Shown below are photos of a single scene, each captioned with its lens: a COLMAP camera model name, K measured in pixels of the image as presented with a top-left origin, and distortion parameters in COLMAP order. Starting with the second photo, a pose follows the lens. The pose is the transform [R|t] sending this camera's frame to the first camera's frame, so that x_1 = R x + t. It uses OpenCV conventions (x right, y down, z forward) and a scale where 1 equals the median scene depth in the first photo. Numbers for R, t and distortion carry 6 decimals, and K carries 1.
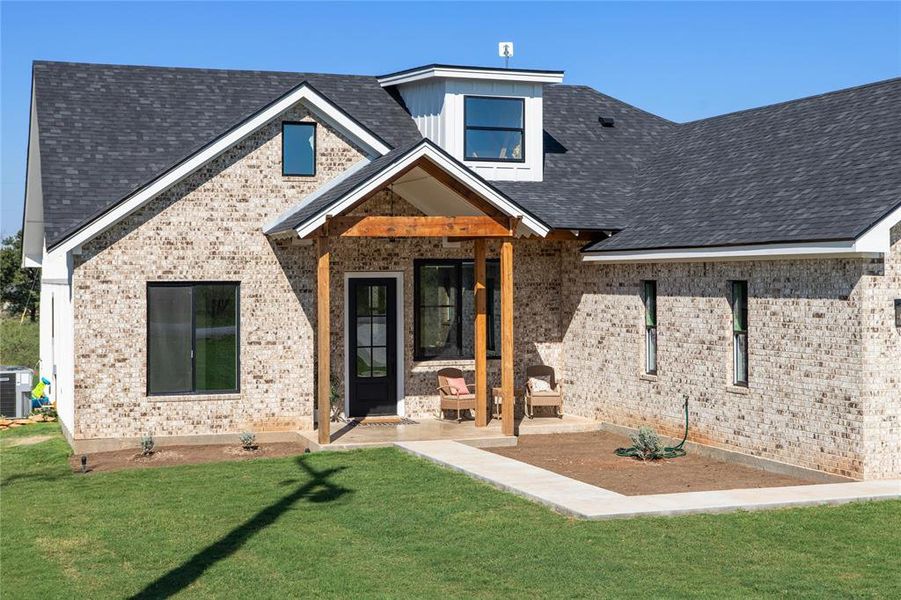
lens RADIAL K [[1362.4, 0, 450.9], [0, 1362.4, 218.5], [0, 0, 1]] dist [-0.013268, -0.016117]
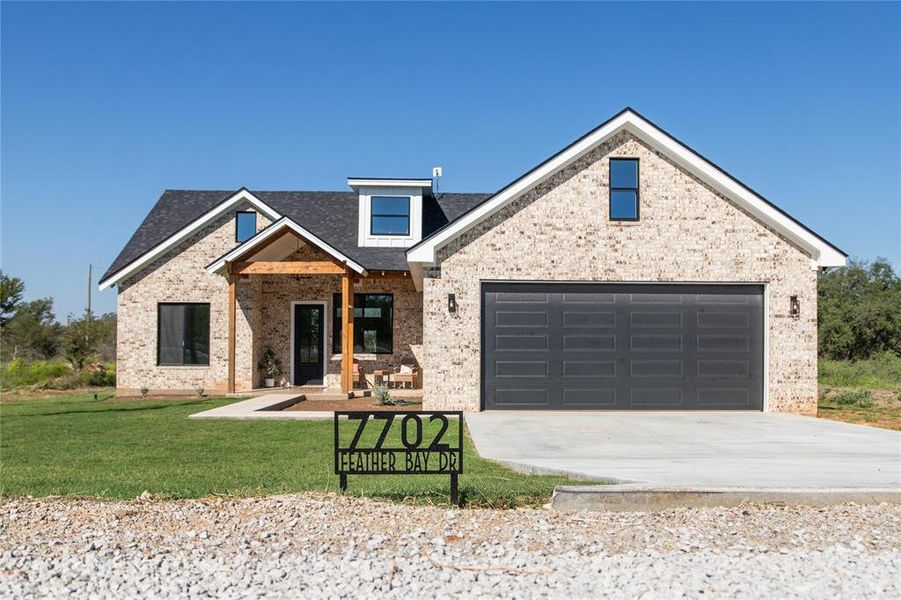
lens RADIAL K [[796.8, 0, 448.1], [0, 796.8, 312.6], [0, 0, 1]] dist [-0.002271, 0.000927]
pose [[0.954593, -0.003912, -0.297888, 0.446230], [0.003947, 0.999992, -0.000484, 0.060815], [0.297888, -0.000713, 0.954601, 0.110182]]
